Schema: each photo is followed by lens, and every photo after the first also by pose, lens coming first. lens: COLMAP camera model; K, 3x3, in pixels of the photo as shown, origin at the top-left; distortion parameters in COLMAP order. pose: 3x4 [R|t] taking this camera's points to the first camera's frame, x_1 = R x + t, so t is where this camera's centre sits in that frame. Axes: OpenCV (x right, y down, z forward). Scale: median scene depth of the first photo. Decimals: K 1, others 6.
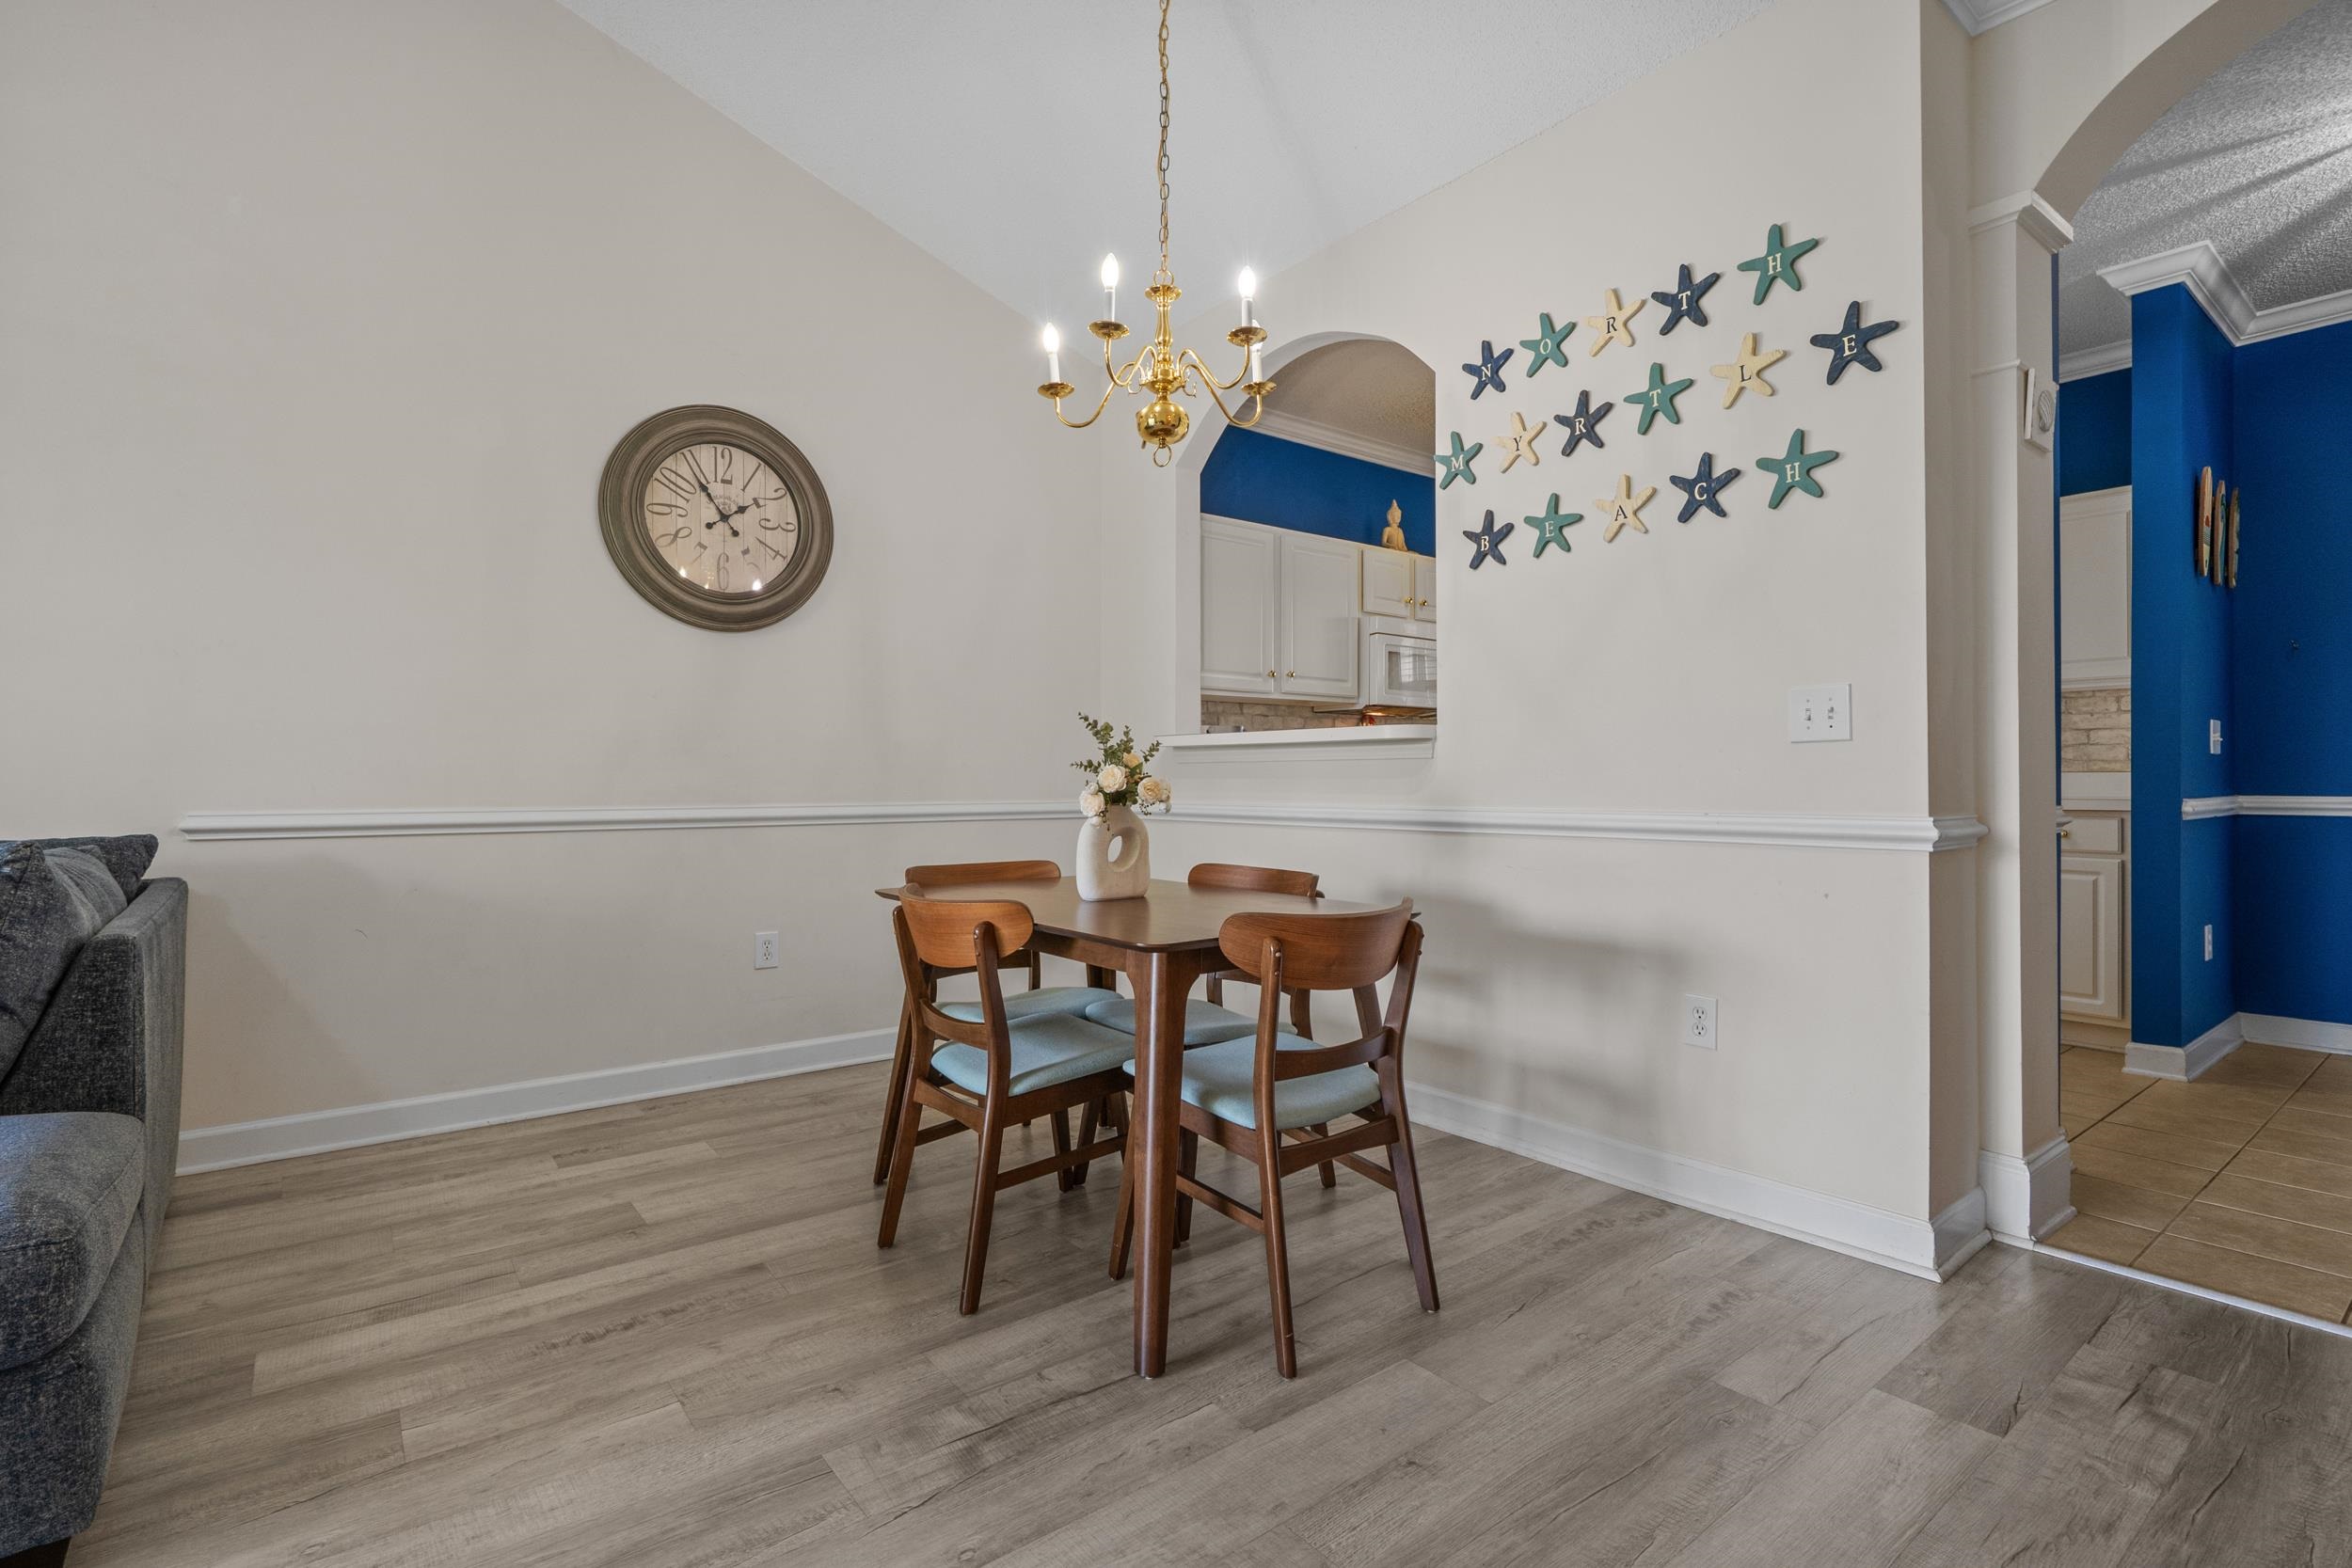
lens RADIAL K [[1076.9, 0, 1165.4], [0, 1076.9, 781.8], [0, 0, 1]] dist [0.000123, 0.001322]
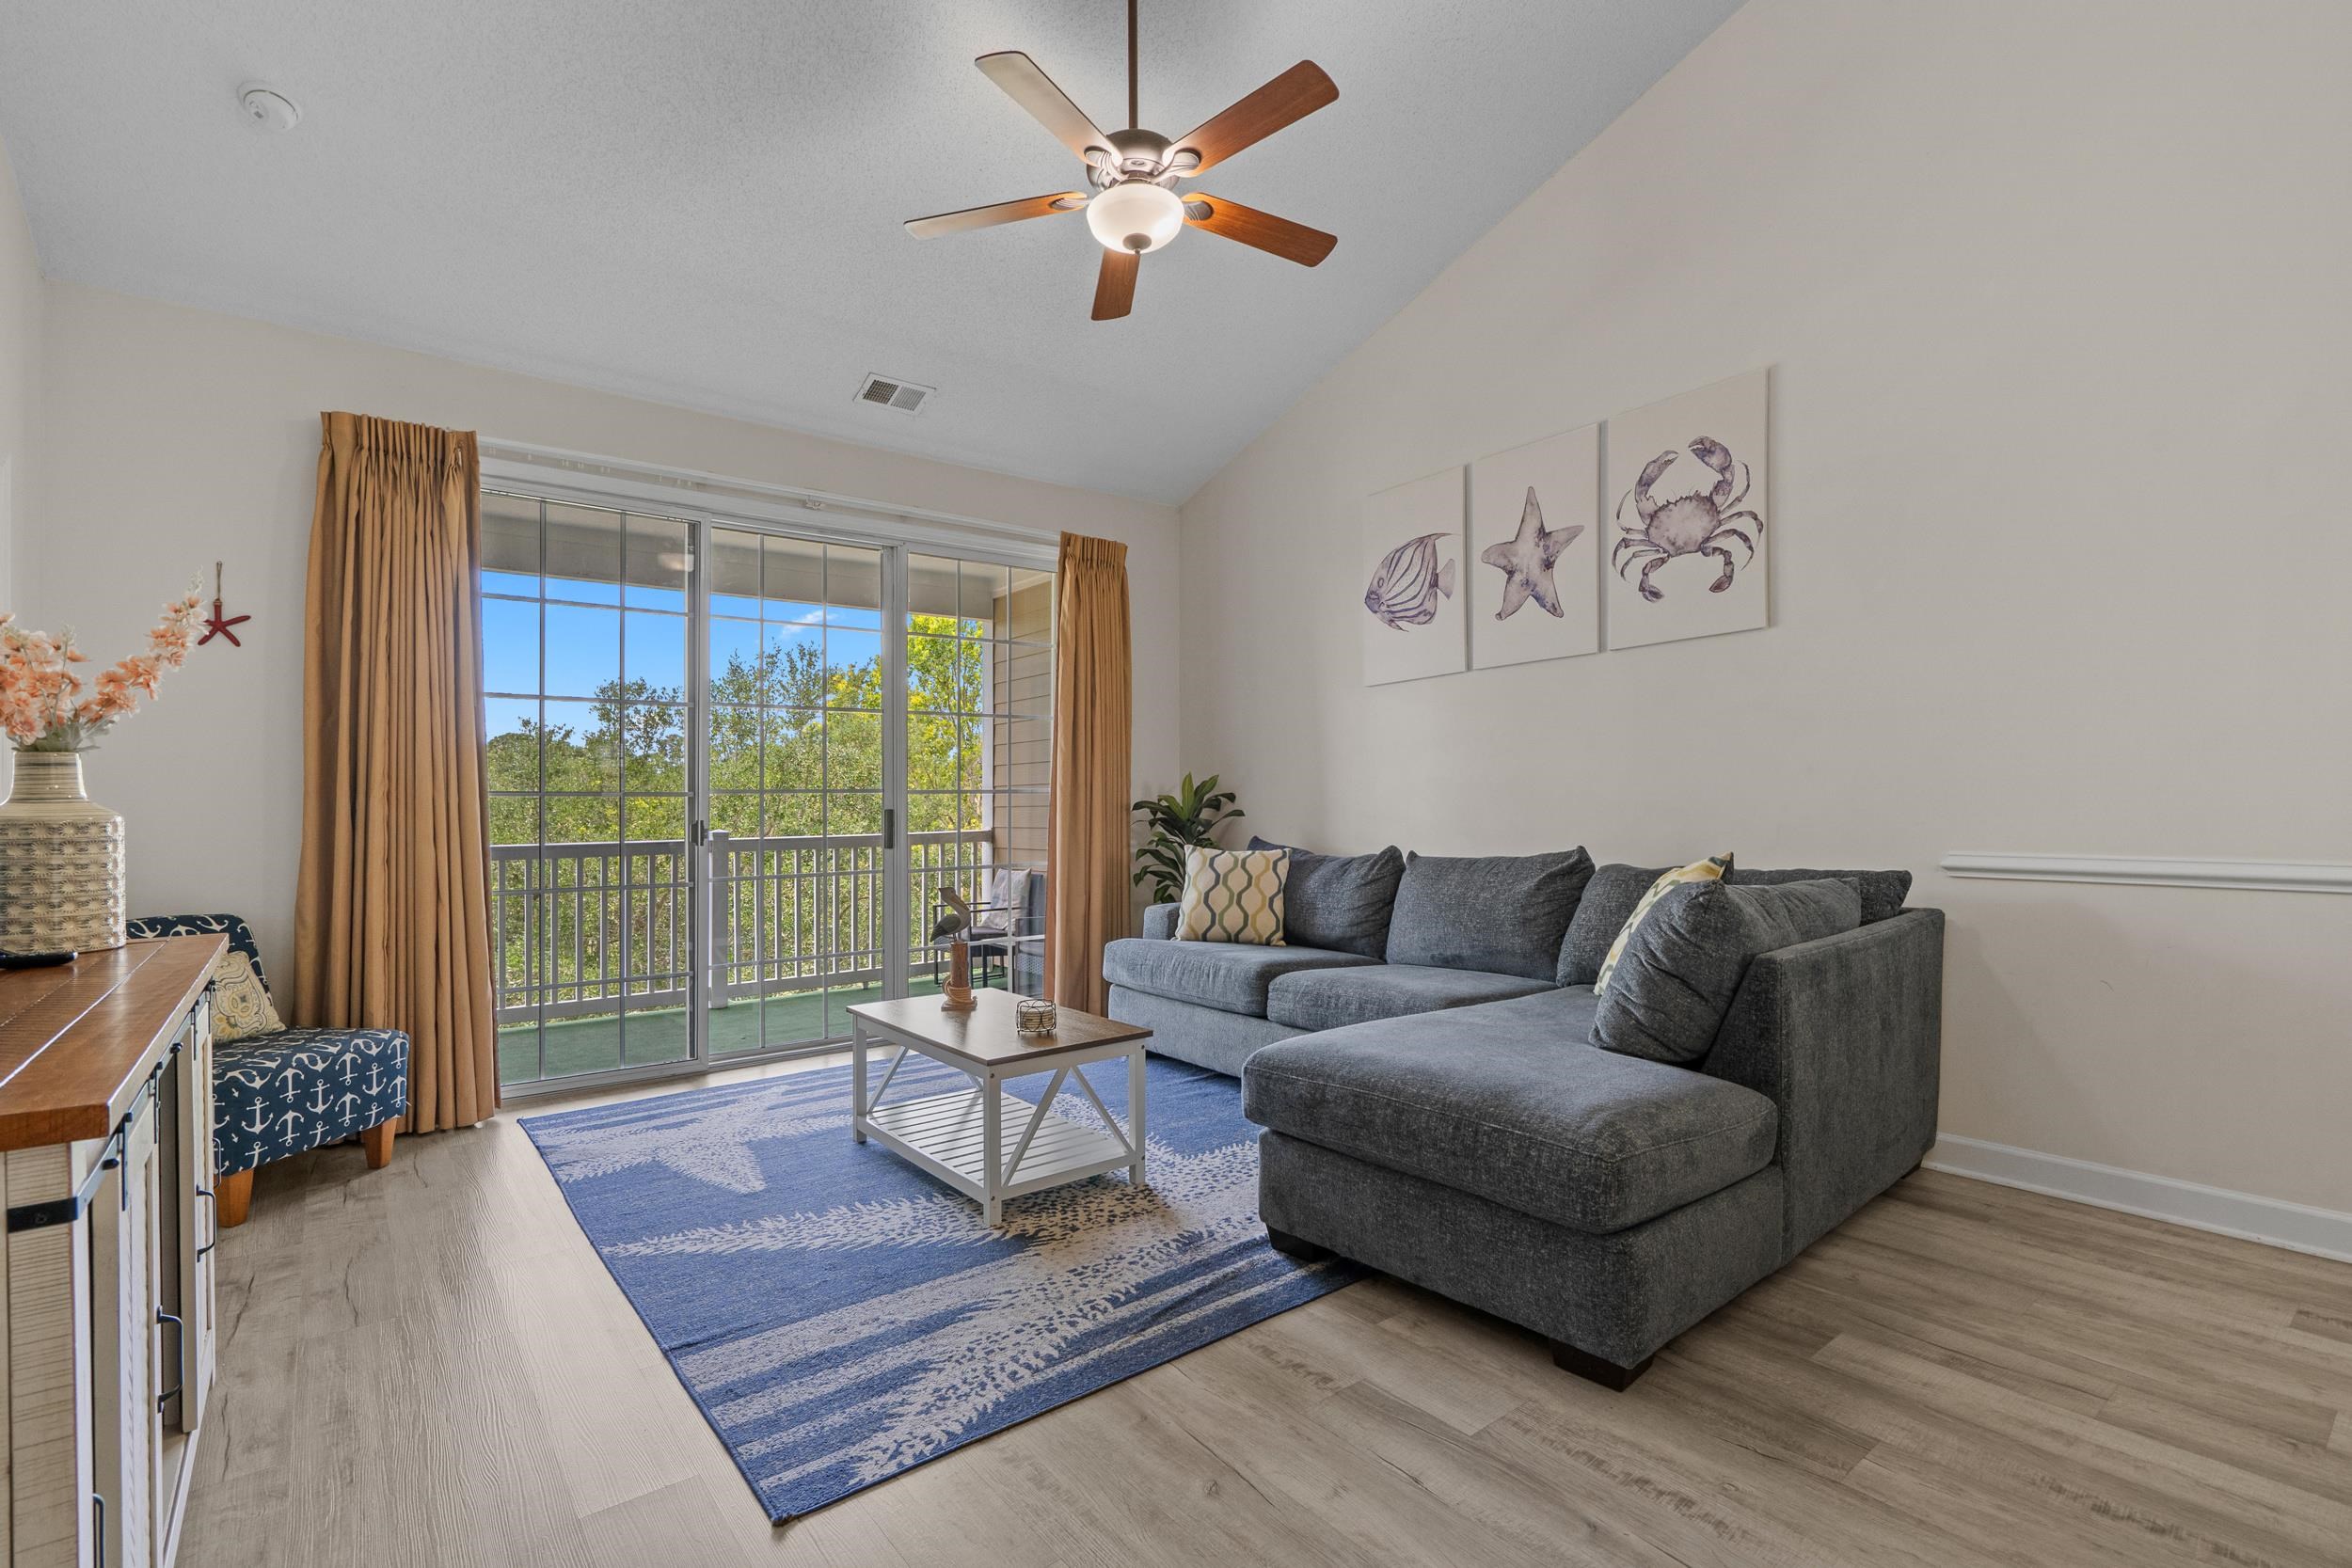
lens RADIAL K [[1076.9, 0, 1181.3], [0, 1076.9, 819.3], [0, 0, 1]] dist [0.000123, 0.001322]
pose [[0.010356, 0.021451, -0.999716, 0.225973], [0.012043, 0.999695, 0.021575, -0.043114], [0.999874, -0.012263, 0.010095, 0.201528]]
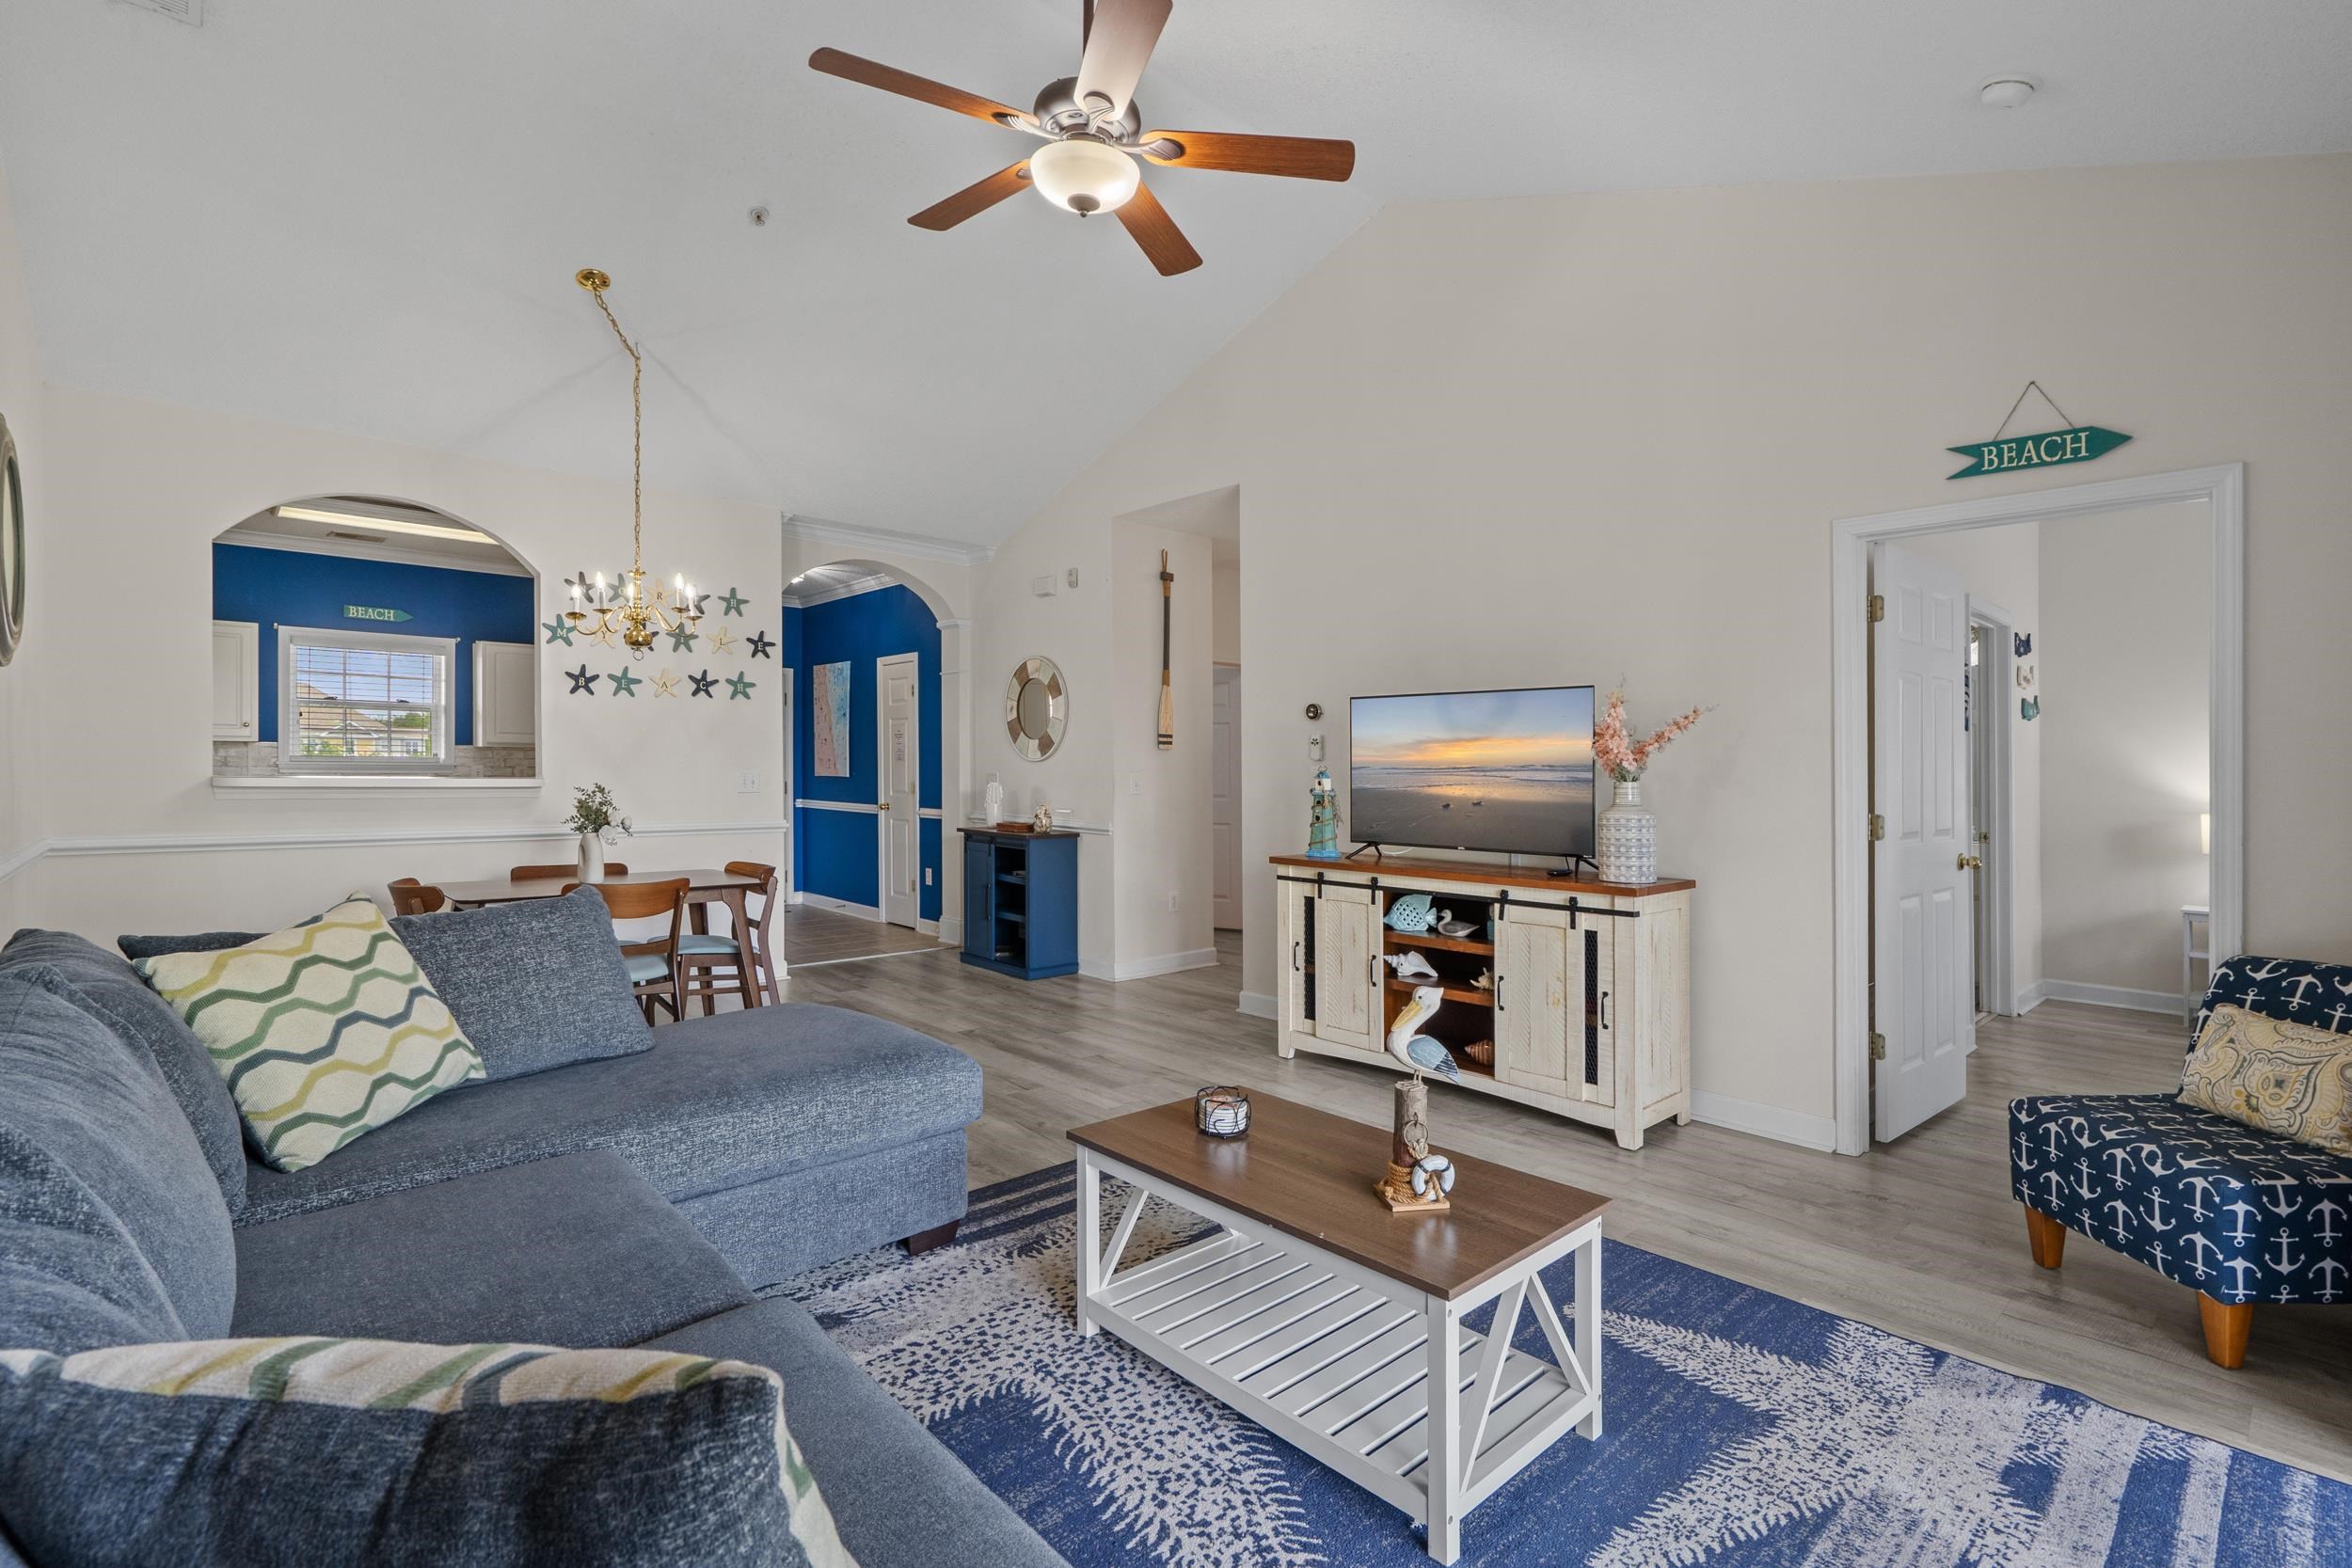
lens RADIAL K [[1076.9, 0, 1198.2], [0, 1076.9, 782.6], [0, 0, 1]] dist [0.000123, 0.001322]
pose [[-0.095203, -0.006072, 0.995439, -1.931346], [-0.008361, 0.999951, 0.005300, -0.081199], [-0.995423, -0.007818, -0.095250, 0.155847]]
